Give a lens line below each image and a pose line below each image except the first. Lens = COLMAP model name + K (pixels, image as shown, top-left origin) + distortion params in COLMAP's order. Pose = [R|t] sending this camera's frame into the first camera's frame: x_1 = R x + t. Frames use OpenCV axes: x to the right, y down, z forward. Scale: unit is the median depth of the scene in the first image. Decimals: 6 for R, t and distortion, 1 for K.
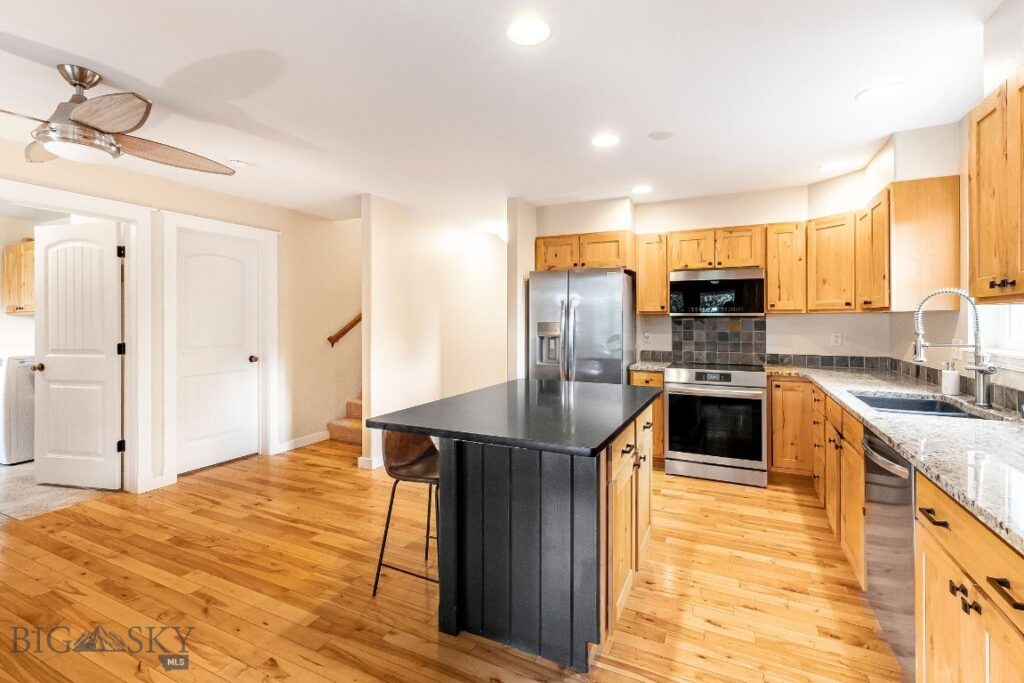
lens RADIAL K [[460.2, 0, 507.2], [0, 460.2, 318.4], [0, 0, 1]] dist [0.002996, 0.000547]
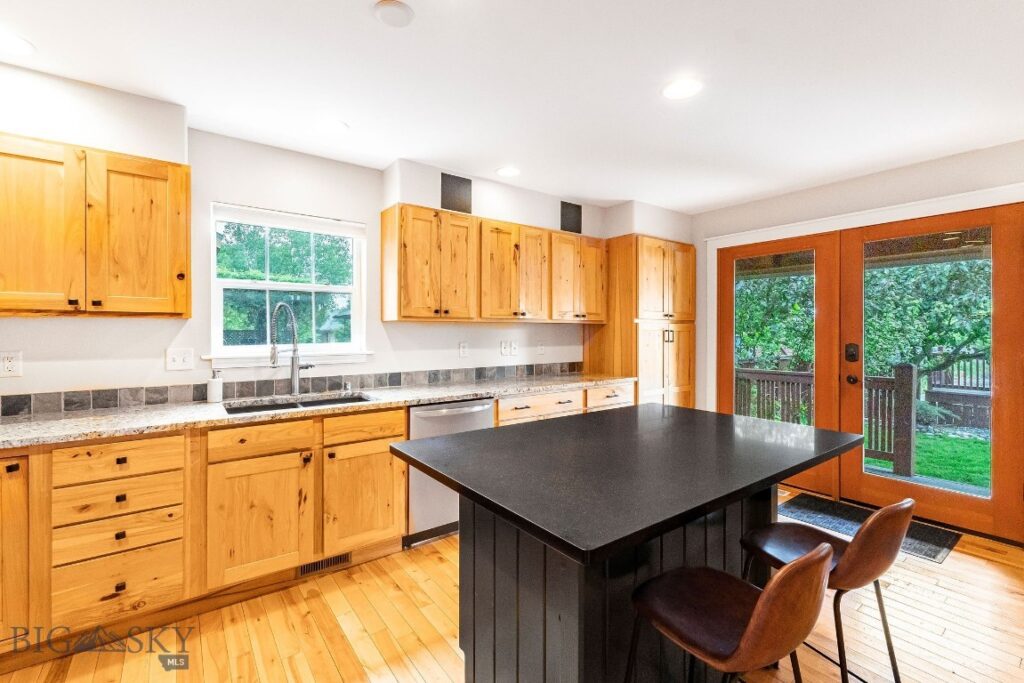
lens RADIAL K [[456.9, 0, 504.4], [0, 456.9, 334.8], [0, 0, 1]] dist [0.001726, 0.000086]
pose [[-0.883927, -0.001130, 0.467623, -0.046299], [0.001323, 0.999987, 0.004917, 0.007890], [-0.467622, 0.004965, -0.883915, 1.026966]]
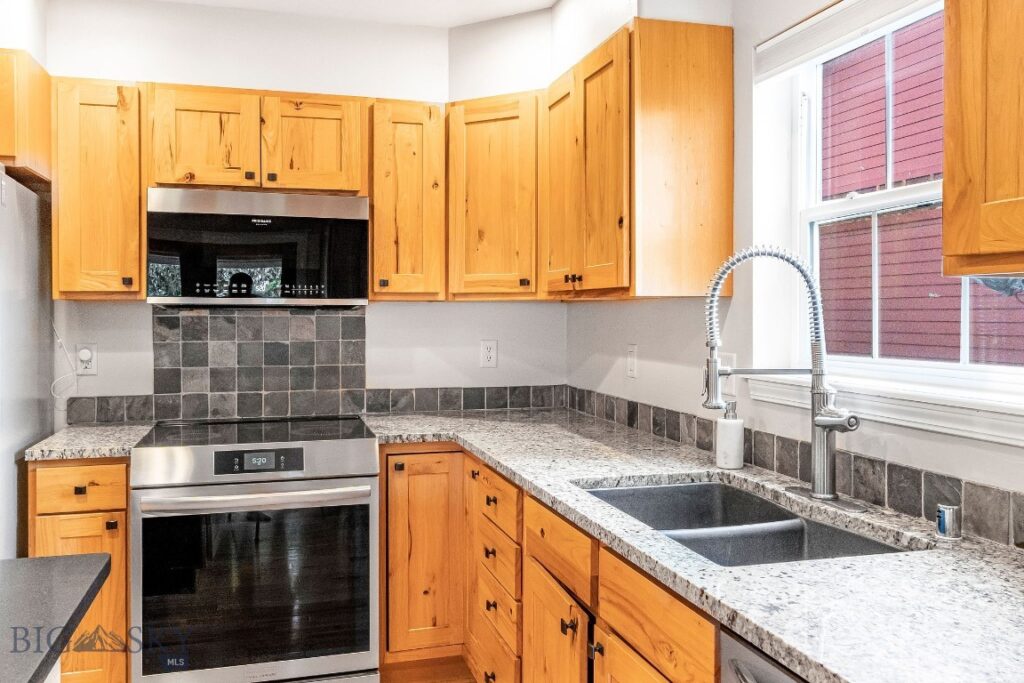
lens RADIAL K [[842.3, 0, 507.9], [0, 842.3, 315.8], [0, 0, 1]] dist [-0.000052, 0.003917]
pose [[0.740332, -0.000031, 0.672242, 0.119177], [-0.002778, 0.999991, 0.003105, 0.001151], [-0.672236, -0.004166, 0.740325, 0.320176]]
